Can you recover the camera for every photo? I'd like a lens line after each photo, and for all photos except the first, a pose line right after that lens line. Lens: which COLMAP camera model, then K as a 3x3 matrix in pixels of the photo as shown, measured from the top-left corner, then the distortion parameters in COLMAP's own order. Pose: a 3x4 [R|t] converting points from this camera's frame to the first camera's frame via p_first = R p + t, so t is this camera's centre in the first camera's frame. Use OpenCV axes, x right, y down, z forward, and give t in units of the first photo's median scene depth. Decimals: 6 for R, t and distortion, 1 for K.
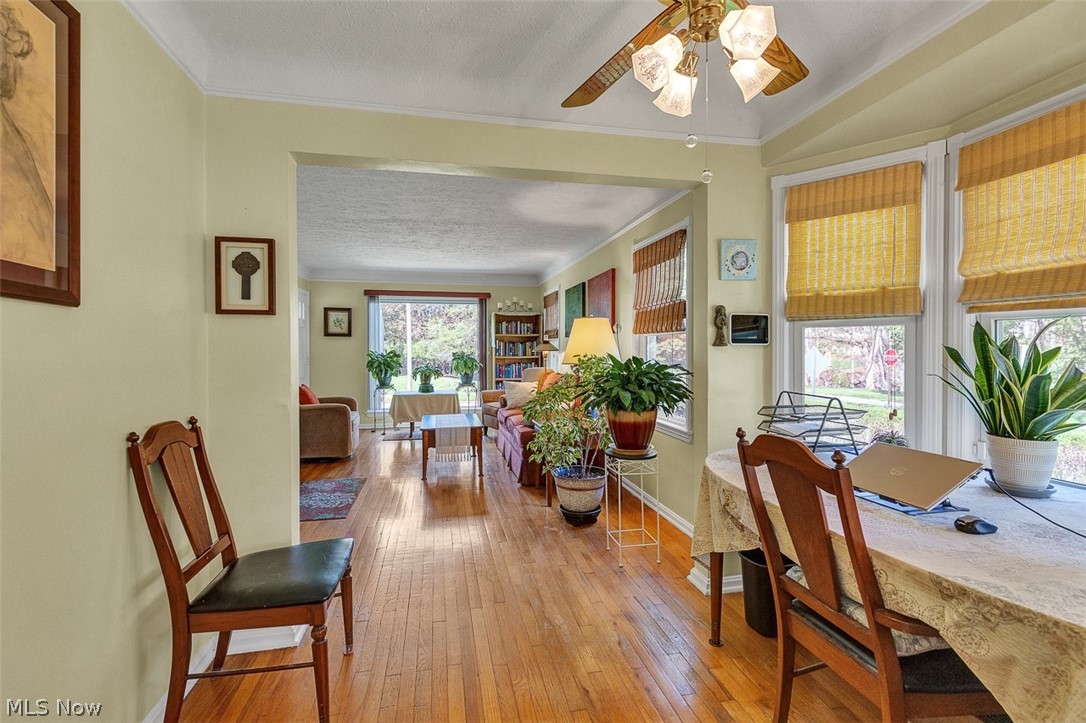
lens RADIAL K [[494.7, 0, 536.0], [0, 494.7, 353.0], [0, 0, 1]] dist [0.011051, -0.001595]
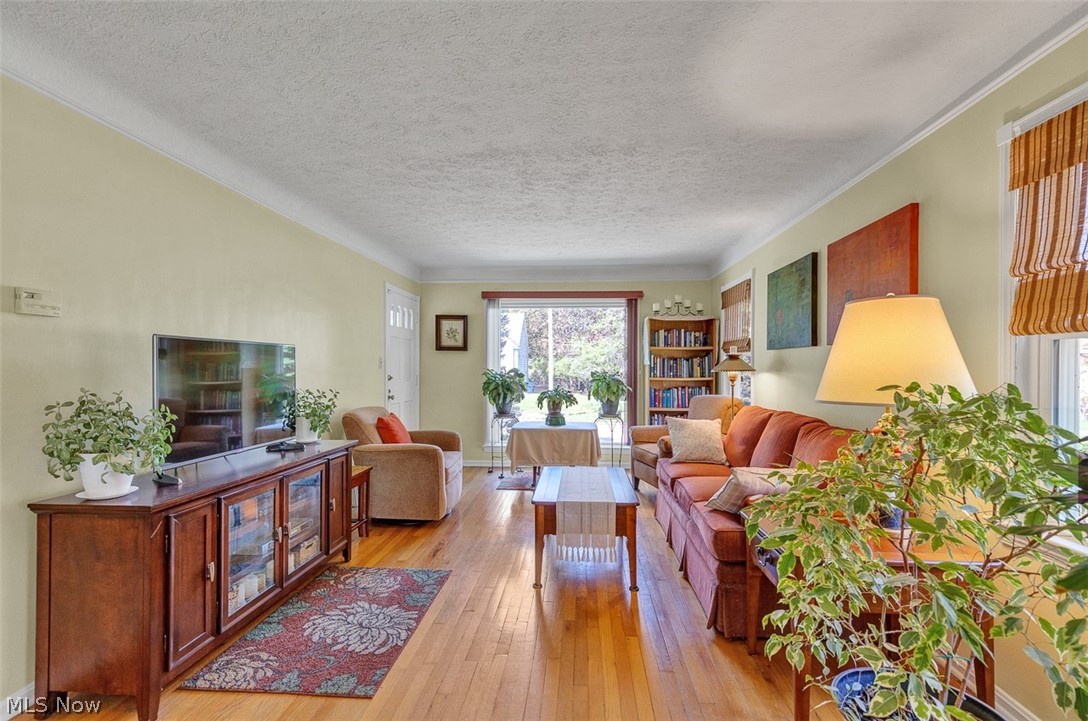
lens RADIAL K [[495.6, 0, 547.3], [0, 495.6, 364.9], [0, 0, 1]] dist [0.011051, -0.001595]
pose [[0.965157, 0.005423, -0.261614, -0.038959], [-0.008507, 0.999907, -0.010657, -0.002878], [0.261532, 0.012511, 0.965114, 0.276615]]
